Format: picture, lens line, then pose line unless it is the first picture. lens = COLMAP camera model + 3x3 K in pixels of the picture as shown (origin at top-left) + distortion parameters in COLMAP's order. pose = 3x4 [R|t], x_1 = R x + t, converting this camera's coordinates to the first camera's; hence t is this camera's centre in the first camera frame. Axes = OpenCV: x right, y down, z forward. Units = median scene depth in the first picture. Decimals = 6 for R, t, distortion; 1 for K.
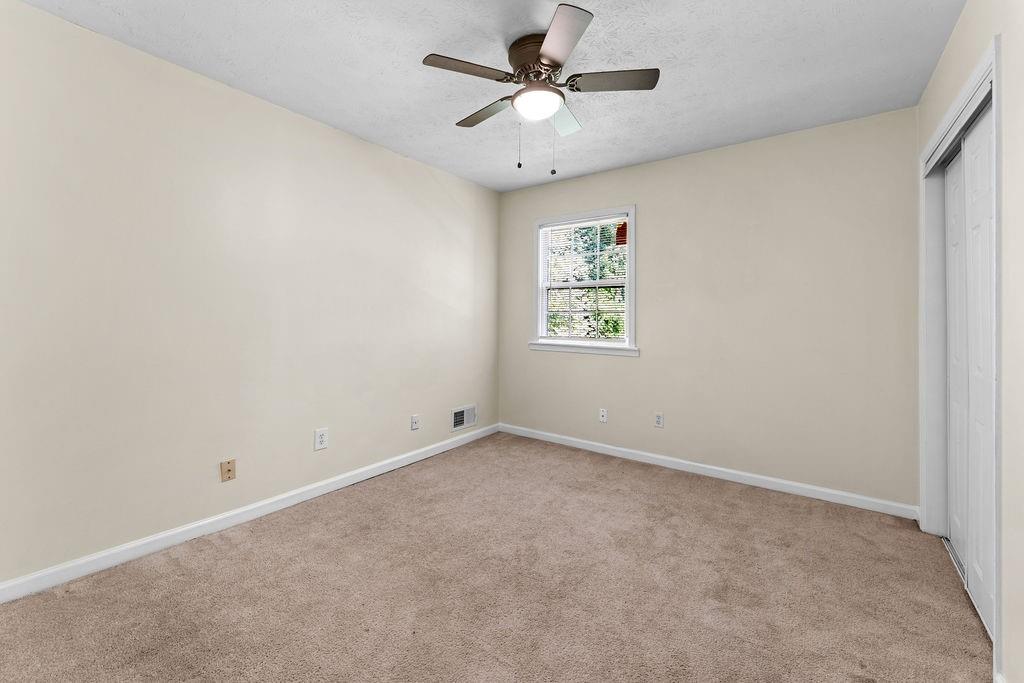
lens RADIAL K [[425.2, 0, 512.0], [0, 425.2, 318.2], [0, 0, 1]] dist [0.000780, -0.000070]
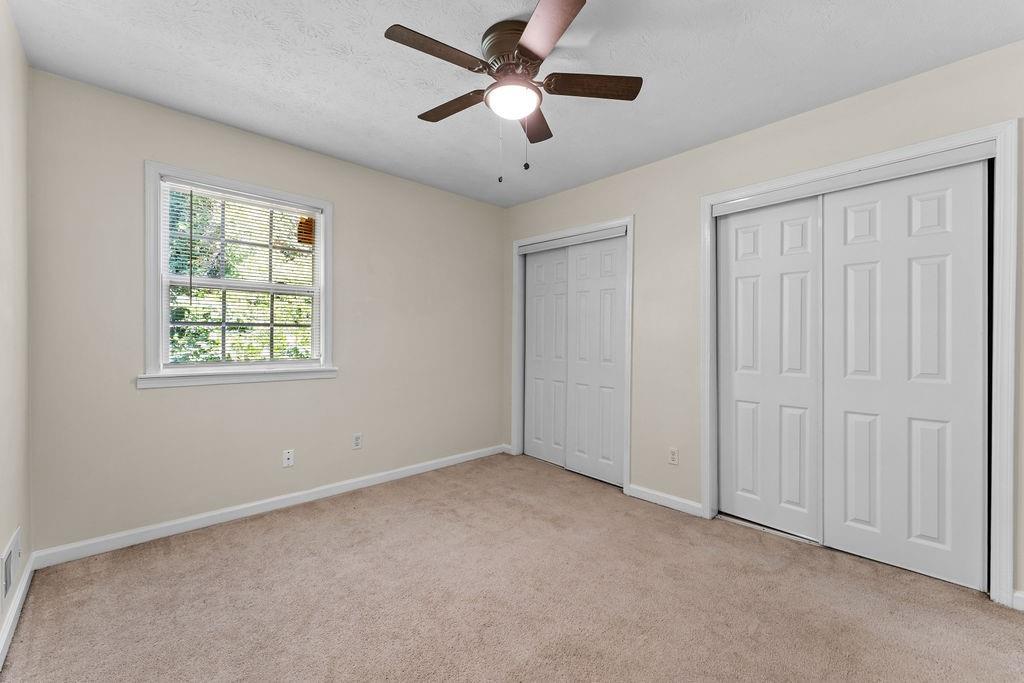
lens RADIAL K [[414.6, 0, 512.0], [0, 414.6, 341.5], [0, 0, 1]] dist [-0.000349, -0.000150]
pose [[0.178375, -0.022407, 0.983707, -0.573400], [-0.003195, 0.999722, 0.023352, -0.005960], [-0.983957, -0.007308, 0.178254, 0.576843]]
